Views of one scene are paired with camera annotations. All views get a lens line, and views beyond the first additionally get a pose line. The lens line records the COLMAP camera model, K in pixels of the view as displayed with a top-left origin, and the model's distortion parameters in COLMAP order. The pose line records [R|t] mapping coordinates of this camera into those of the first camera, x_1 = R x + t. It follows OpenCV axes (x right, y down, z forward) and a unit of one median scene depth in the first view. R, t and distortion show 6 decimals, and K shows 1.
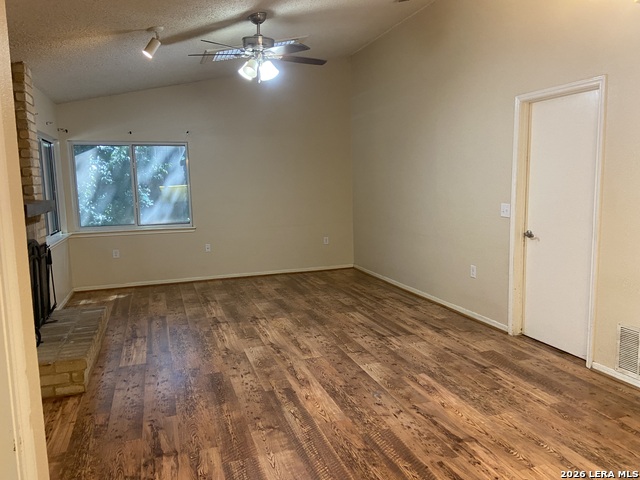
lens RADIAL K [[481.0, 0, 321.6], [0, 481.0, 235.8], [0, 0, 1]] dist [0.114662, -0.144747]
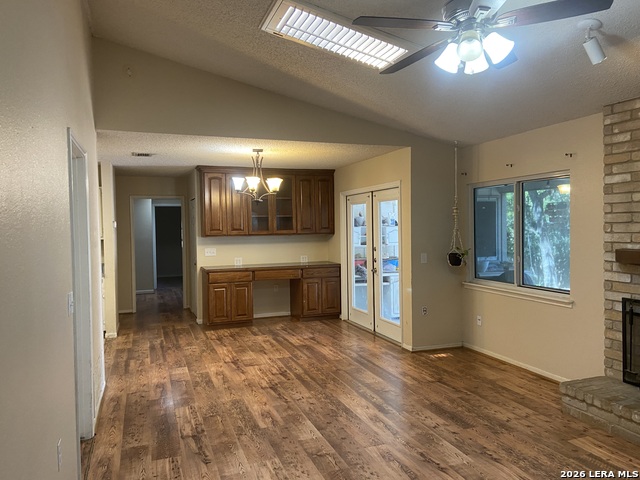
lens RADIAL K [[481.0, 0, 320.5], [0, 481.0, 237.7], [0, 0, 1]] dist [0.114662, -0.144747]
pose [[-0.999145, 0.038013, -0.016246, 0.086291], [0.035296, 0.989034, 0.143408, -0.259577], [0.021519, 0.142712, -0.989530, 1.969576]]
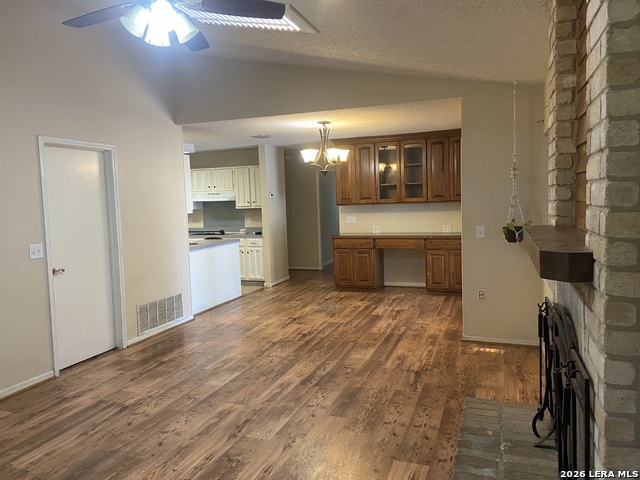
lens RADIAL K [[481.0, 0, 318.6], [0, 481.0, 233.7], [0, 0, 1]] dist [0.114662, -0.144747]
pose [[-0.772037, 0.002130, 0.635574, -0.791130], [0.123013, 0.981587, 0.146134, -0.193003], [-0.623560, 0.191005, -0.758083, 1.682867]]
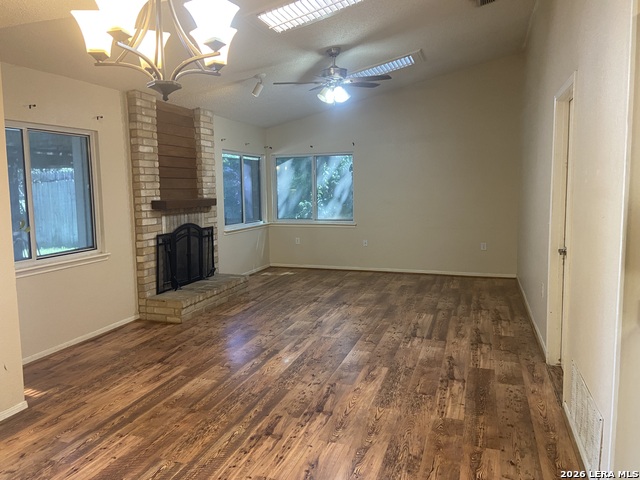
lens RADIAL K [[481.0, 0, 310.8], [0, 481.0, 231.3], [0, 0, 1]] dist [0.114662, -0.144747]
pose [[0.785016, 0.068430, -0.615685, 0.717105], [-0.073420, 0.997153, 0.017216, -0.024231], [0.615110, 0.031689, 0.787804, 0.037892]]
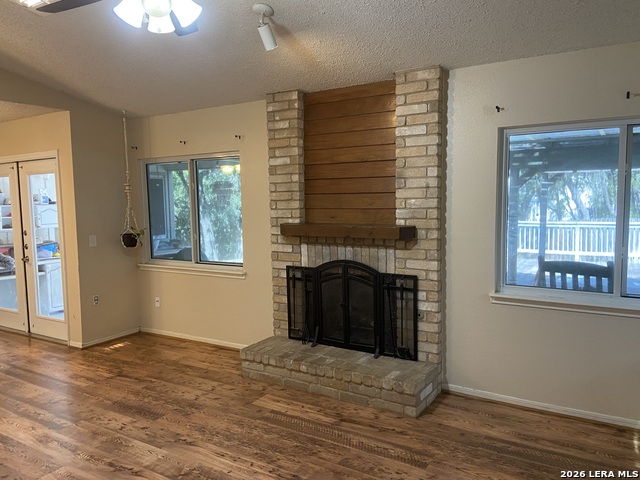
lens RADIAL K [[481.0, 0, 315.4], [0, 481.0, 236.2], [0, 0, 1]] dist [0.114662, -0.144747]
pose [[-0.774928, 0.087981, -0.625896, 0.109482], [-0.037366, 0.982155, 0.184323, -0.251445], [0.630944, 0.166224, -0.757812, 1.889333]]
